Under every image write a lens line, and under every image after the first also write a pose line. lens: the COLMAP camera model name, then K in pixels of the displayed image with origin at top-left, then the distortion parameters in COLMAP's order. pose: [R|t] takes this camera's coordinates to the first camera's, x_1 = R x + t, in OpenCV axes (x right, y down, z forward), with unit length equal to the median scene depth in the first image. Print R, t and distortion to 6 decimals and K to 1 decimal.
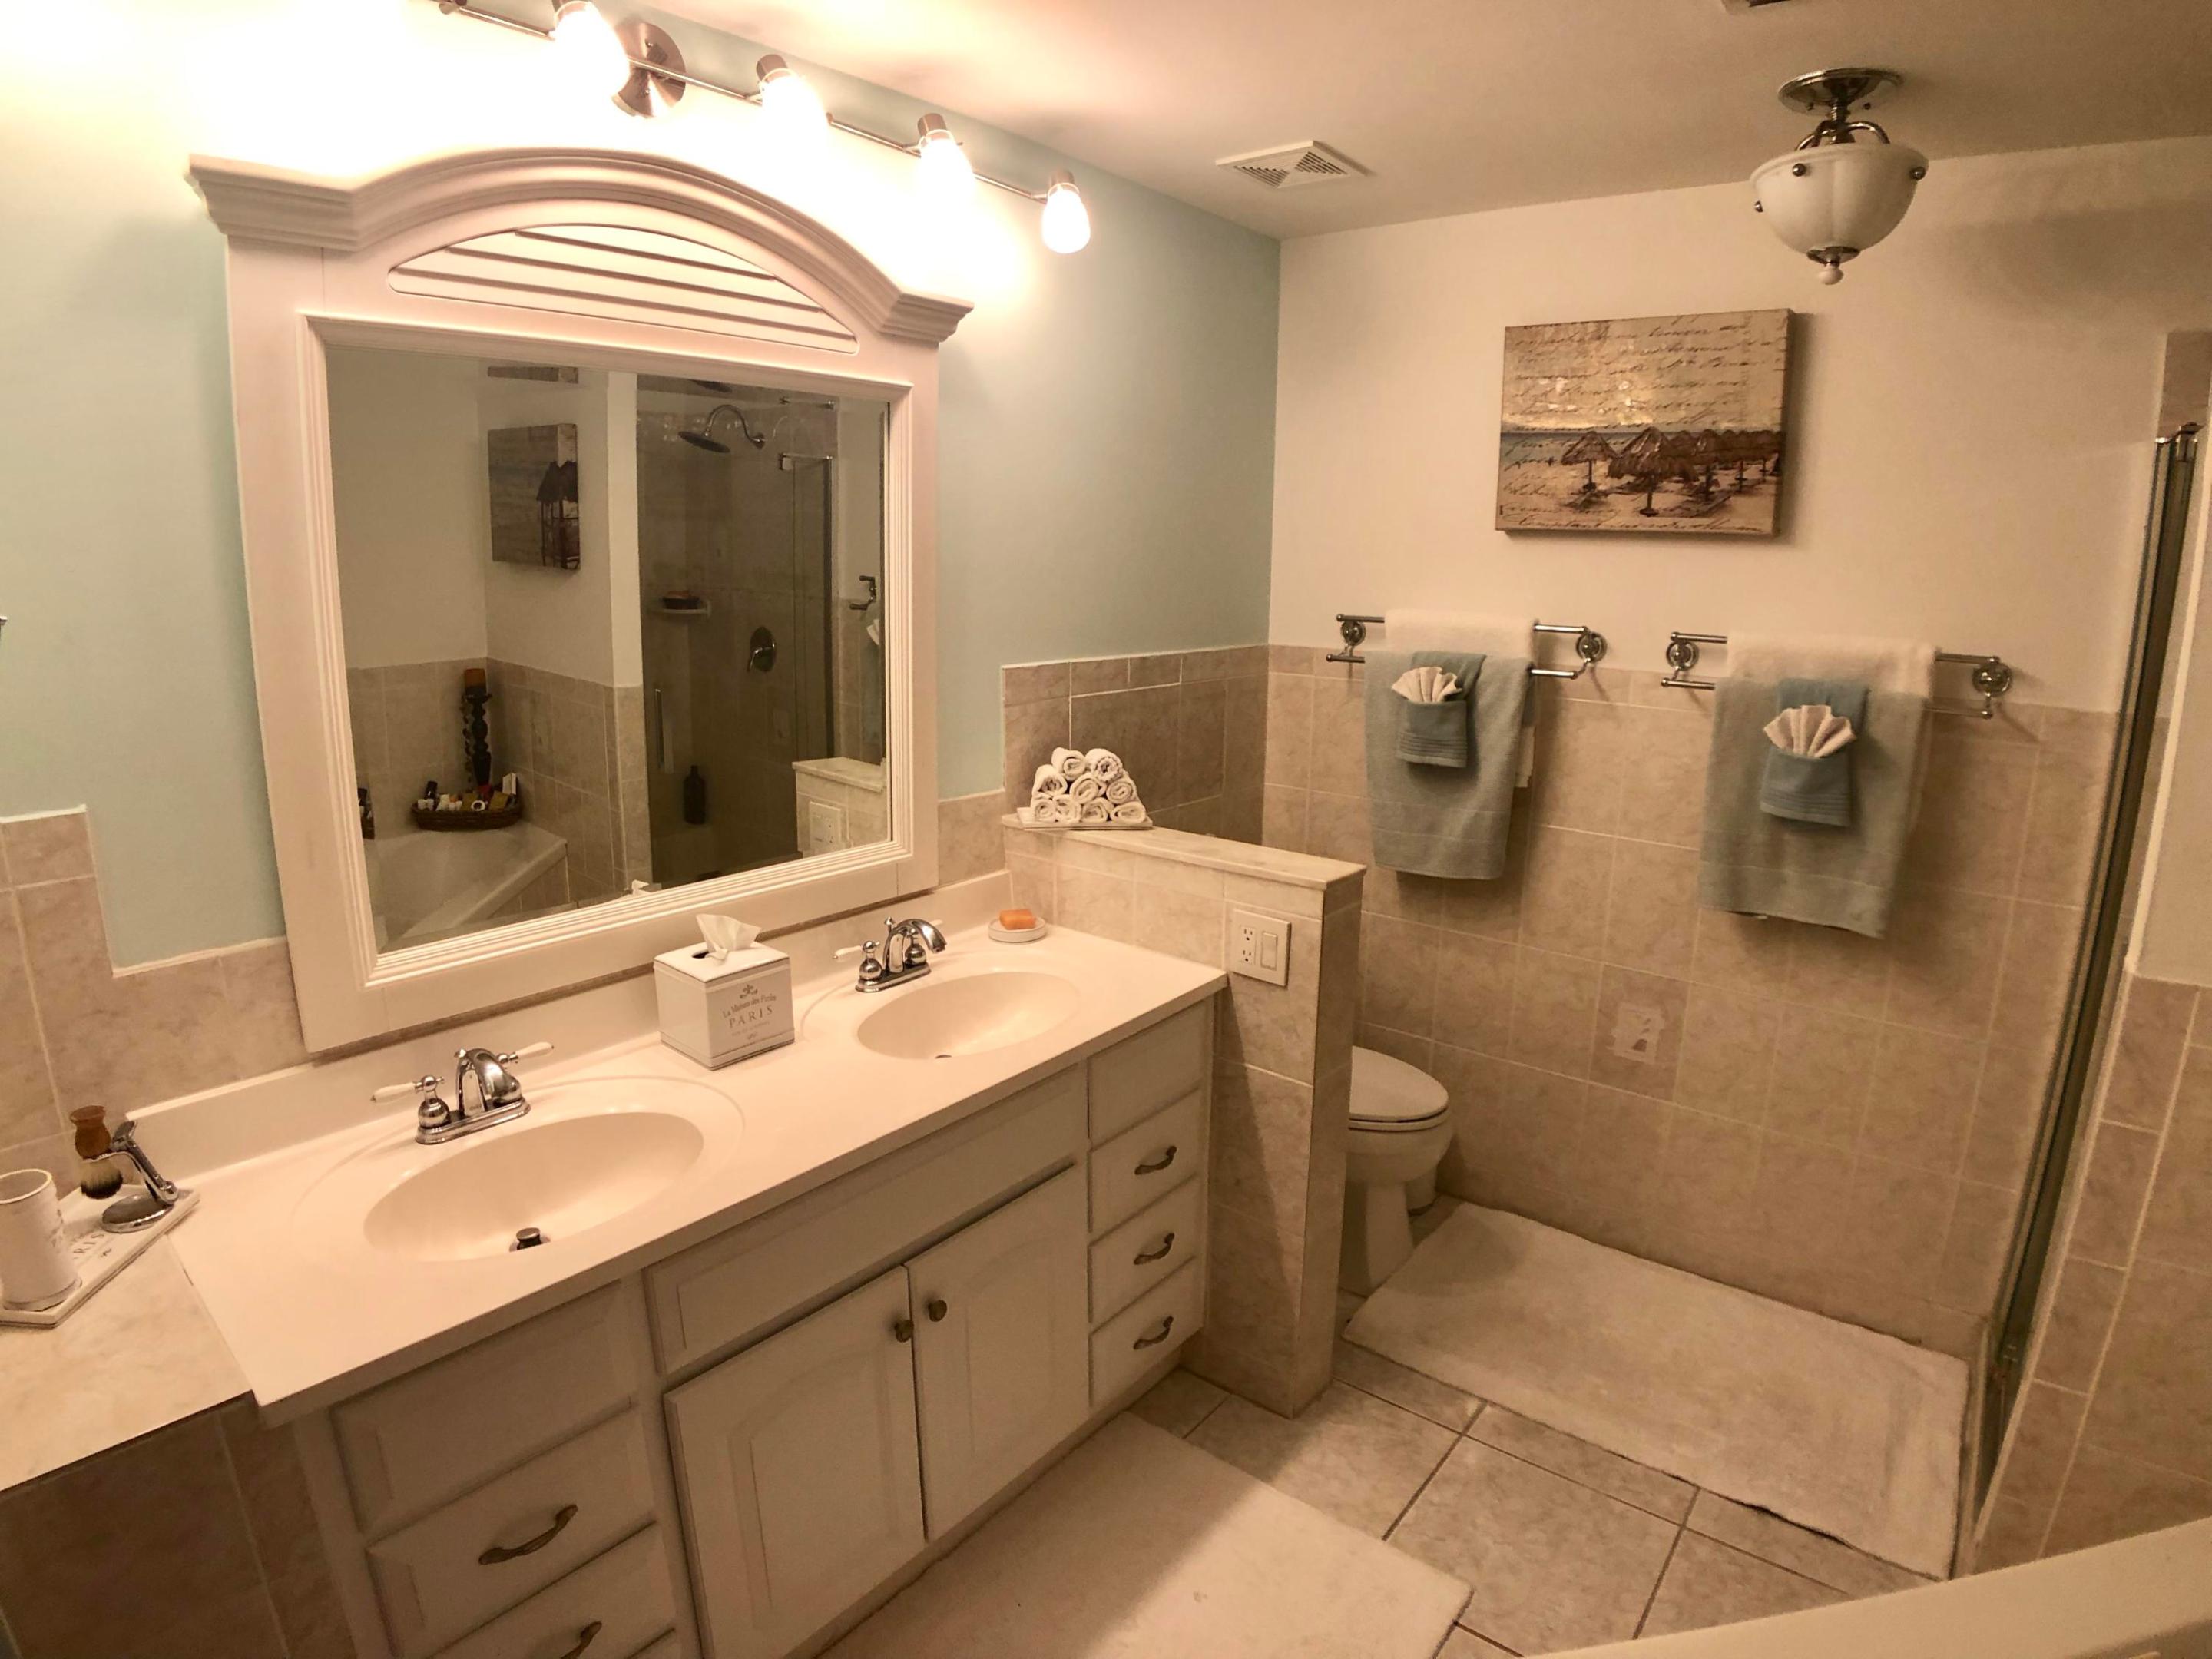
lens RADIAL K [[1183.7, 0, 1108.5], [0, 1183.7, 811.1], [0, 0, 1]] dist [-0.126009, 0.020828]
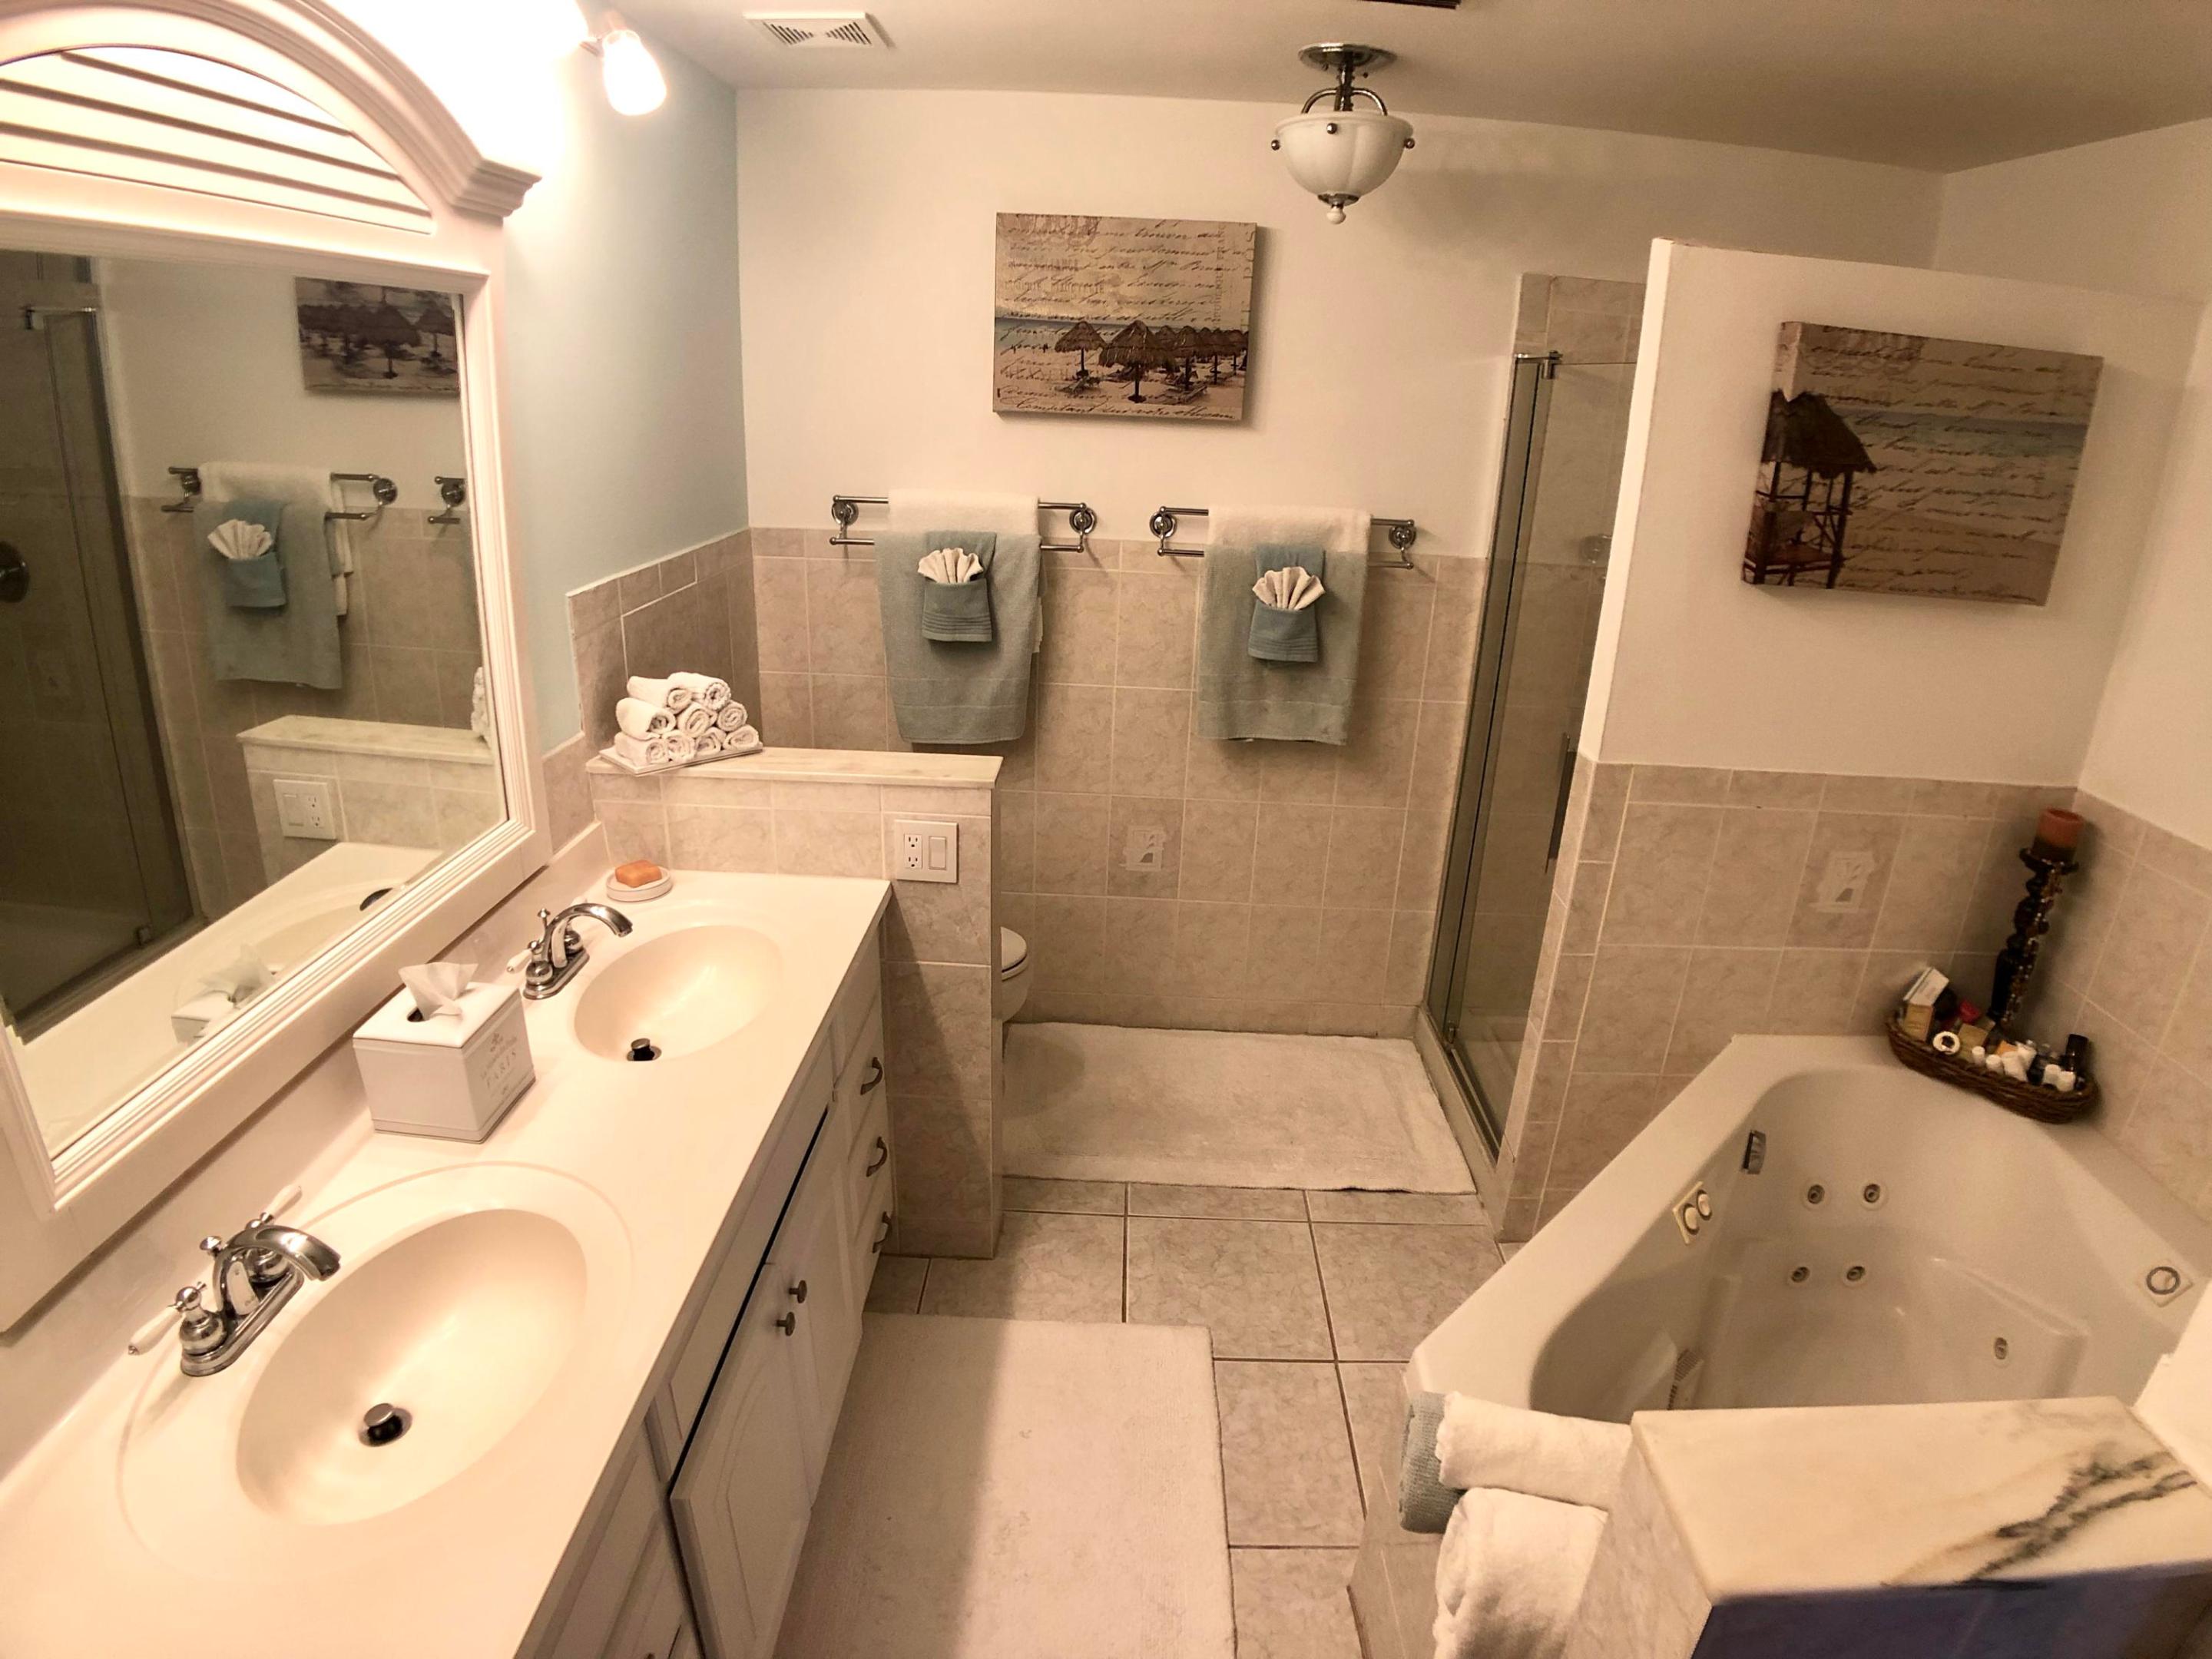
lens RADIAL K [[1183.7, 0, 1110.1], [0, 1183.7, 819.4], [0, 0, 1]] dist [-0.126009, 0.020828]
pose [[0.790630, -0.197265, 0.579647, -0.313288], [0.100040, 0.975577, 0.195555, -0.091106], [-0.604066, -0.096623, 0.791055, 0.077306]]
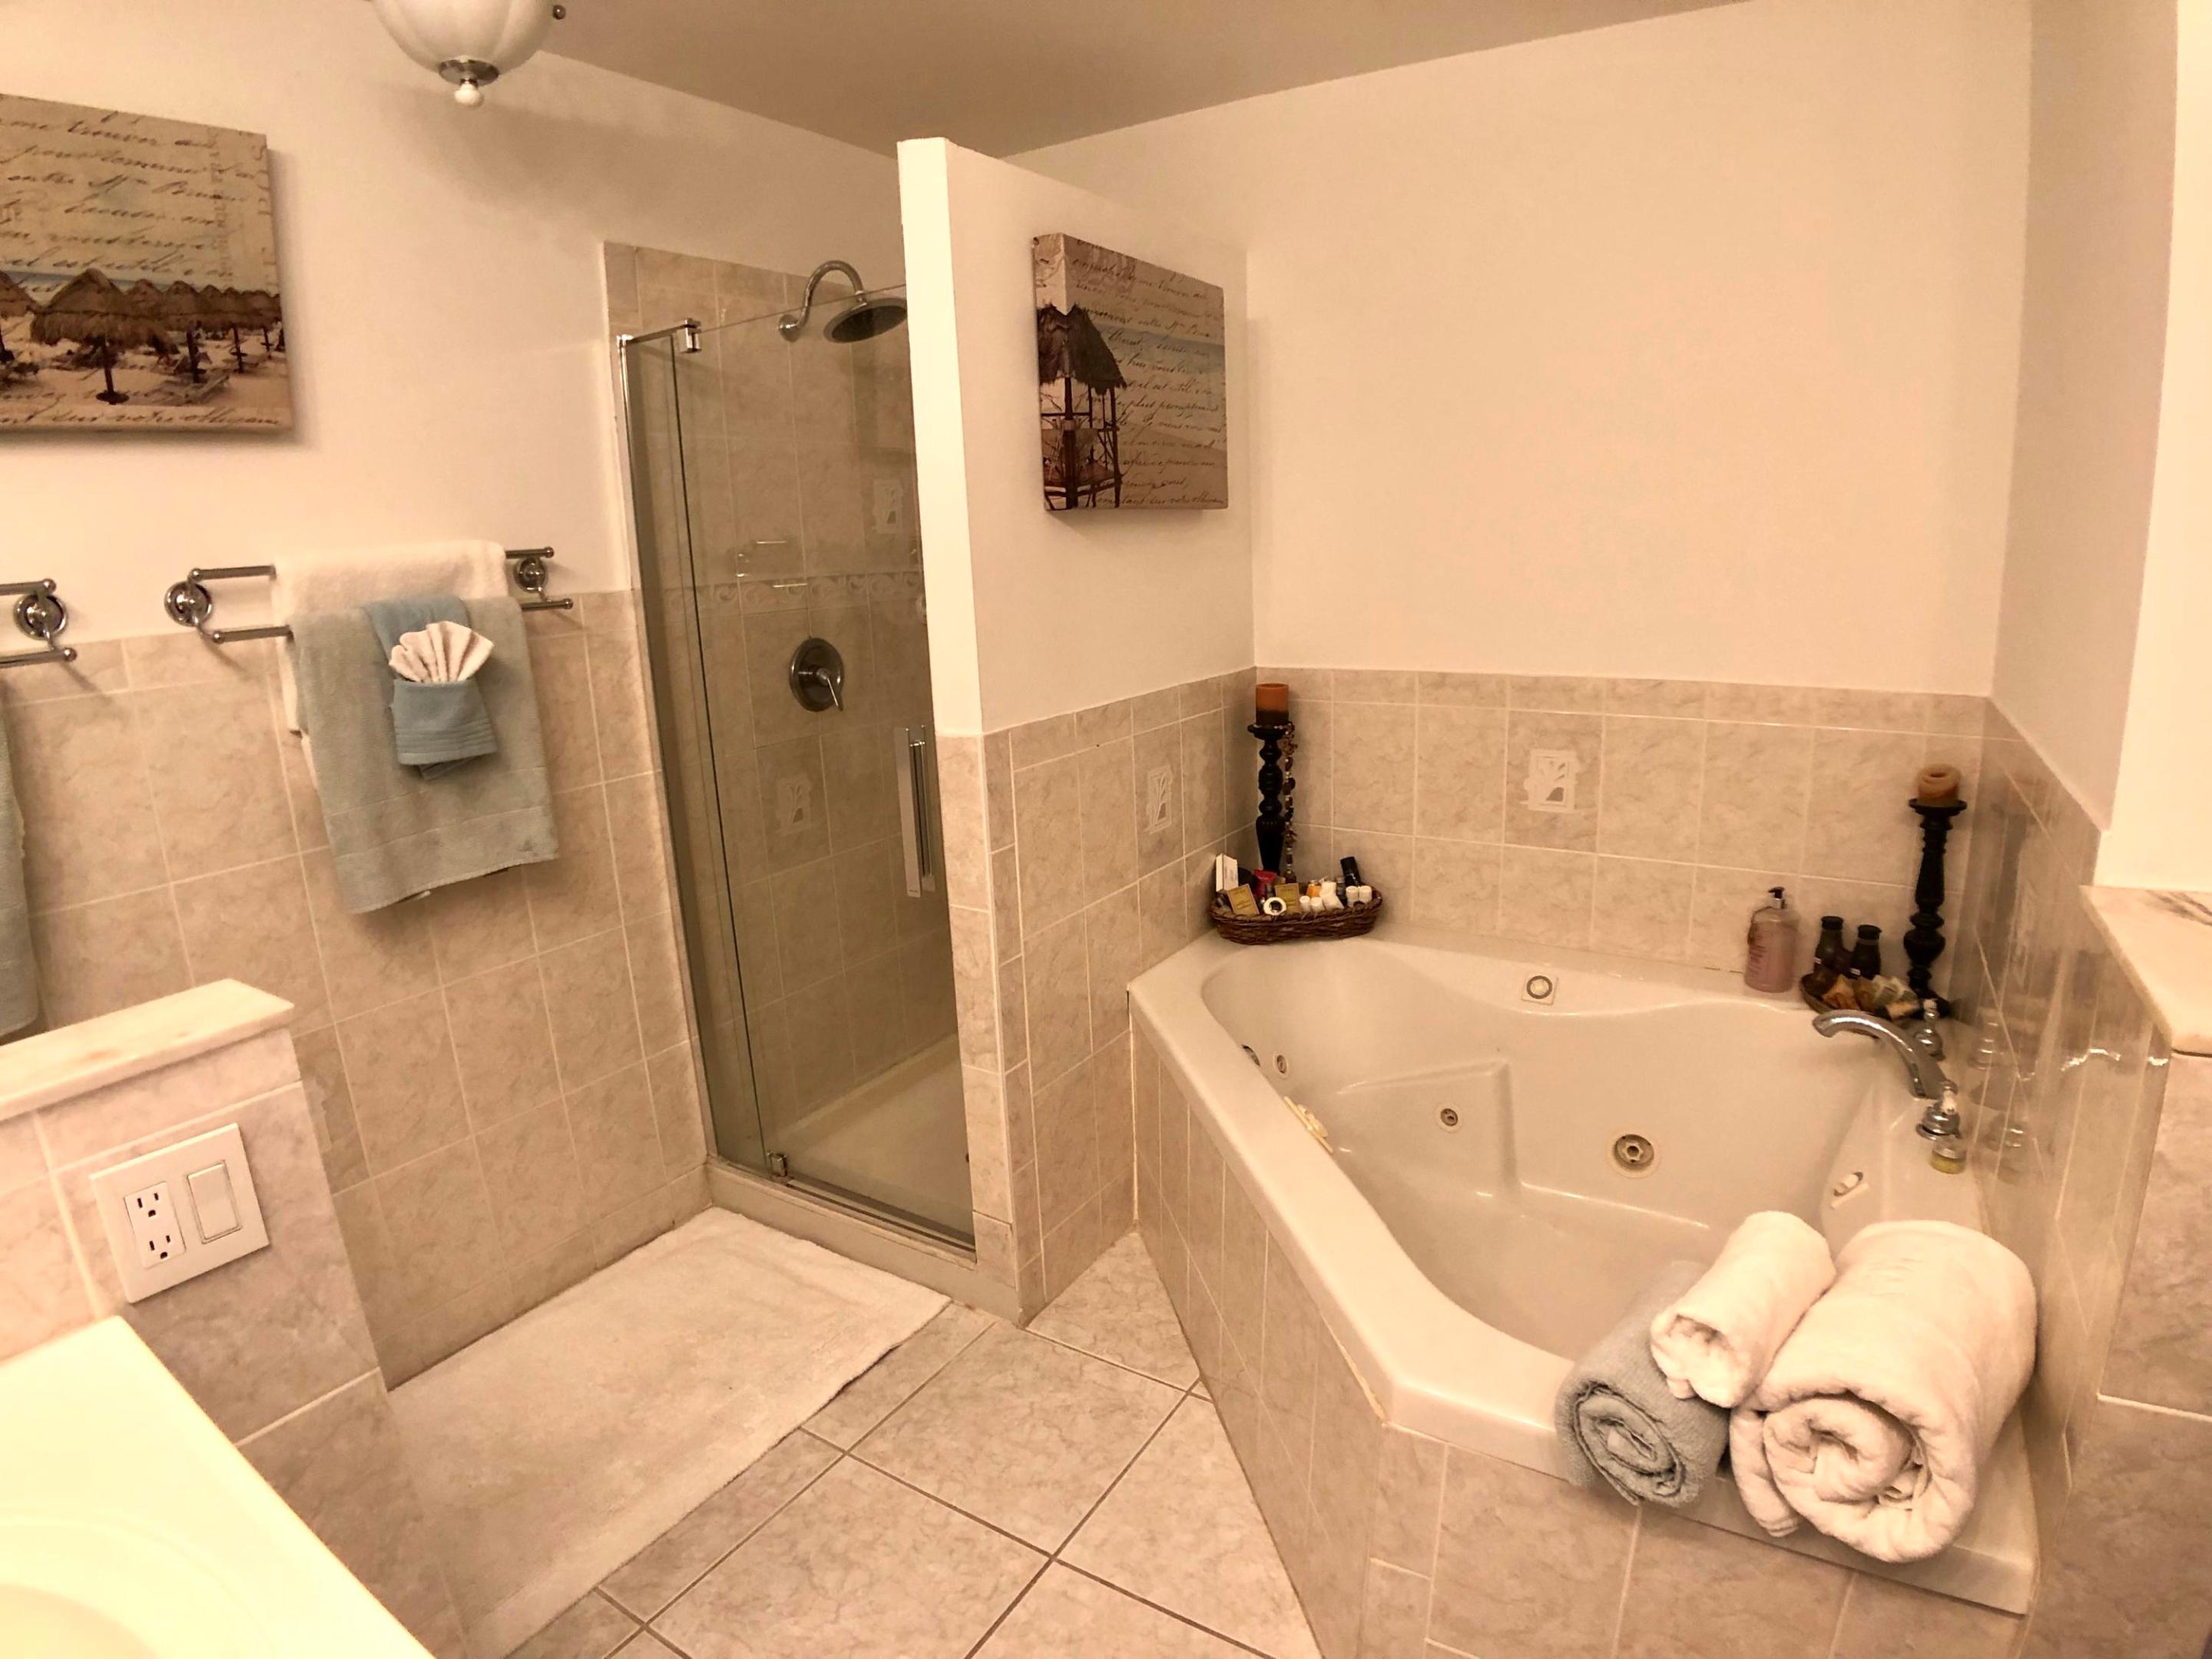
lens RADIAL K [[1183.7, 0, 1111.1], [0, 1183.7, 822.5], [0, 0, 1]] dist [-0.126009, 0.020828]
pose [[-0.115644, -0.236423, 0.964744, -0.270986], [0.247288, 0.933827, 0.258489, -0.045992], [-0.962016, 0.268462, -0.049527, 0.571611]]
